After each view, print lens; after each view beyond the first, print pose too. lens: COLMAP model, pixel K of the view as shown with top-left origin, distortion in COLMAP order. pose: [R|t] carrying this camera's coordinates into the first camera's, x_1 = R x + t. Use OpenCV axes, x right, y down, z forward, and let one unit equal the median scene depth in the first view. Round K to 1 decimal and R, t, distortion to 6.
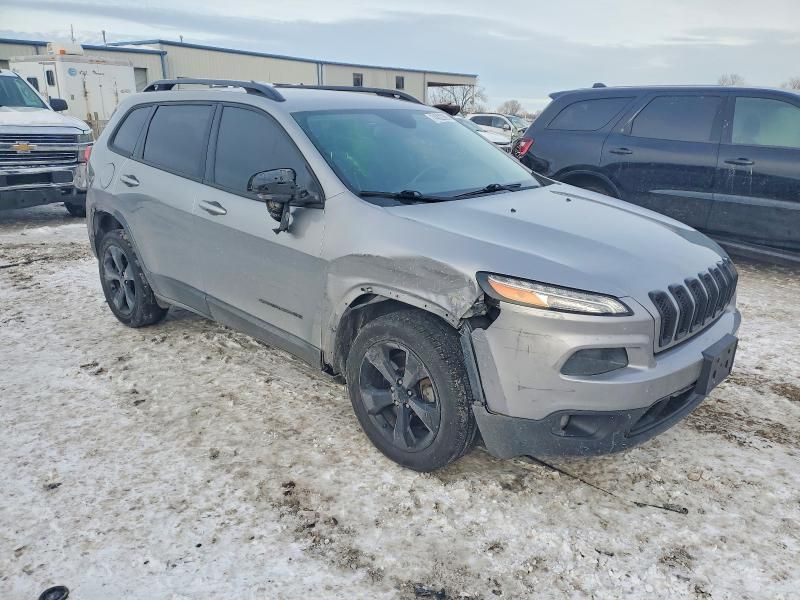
lens RADIAL K [[637.3, 0, 420.1], [0, 637.3, 299.9], [0, 0, 1]] dist [0.033363, -0.009258]
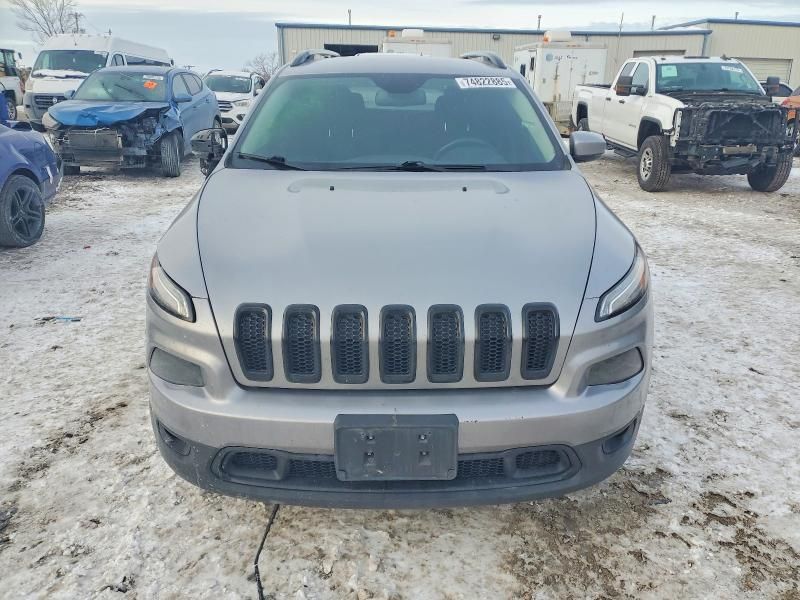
lens RADIAL K [[637.3, 0, 420.1], [0, 637.3, 299.9], [0, 0, 1]] dist [0.033363, -0.009258]
pose [[0.674804, 0.219521, -0.704592, 0.775513], [-0.204135, 0.973007, 0.107643, -0.104886], [0.709203, 0.071194, 0.701401, 0.472846]]
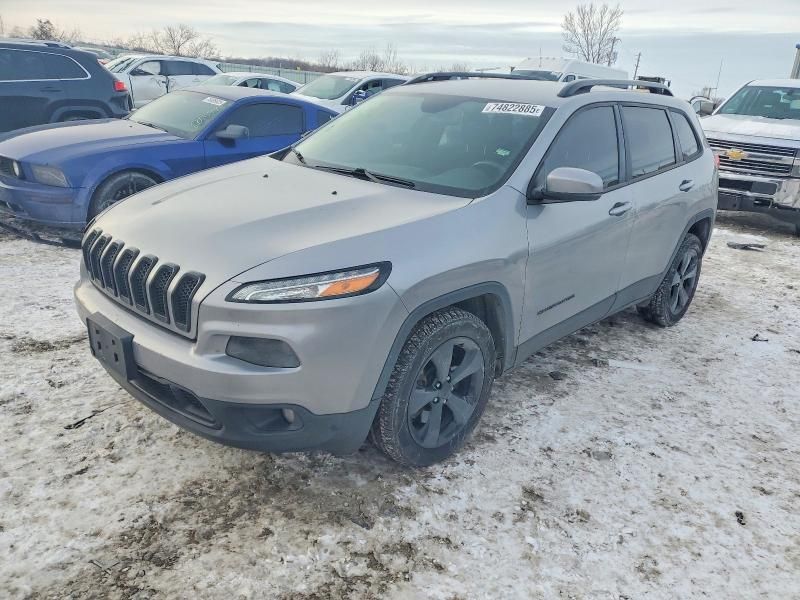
lens RADIAL K [[639.6, 0, 400.3], [0, 639.6, 283.1], [0, 0, 1]] dist [0.028735, 0.000075]
pose [[-0.030771, 0.274721, -0.961031, 1.128787], [-0.347410, 0.898601, 0.267998, -0.320067], [0.937208, 0.342119, 0.067790, 1.108801]]
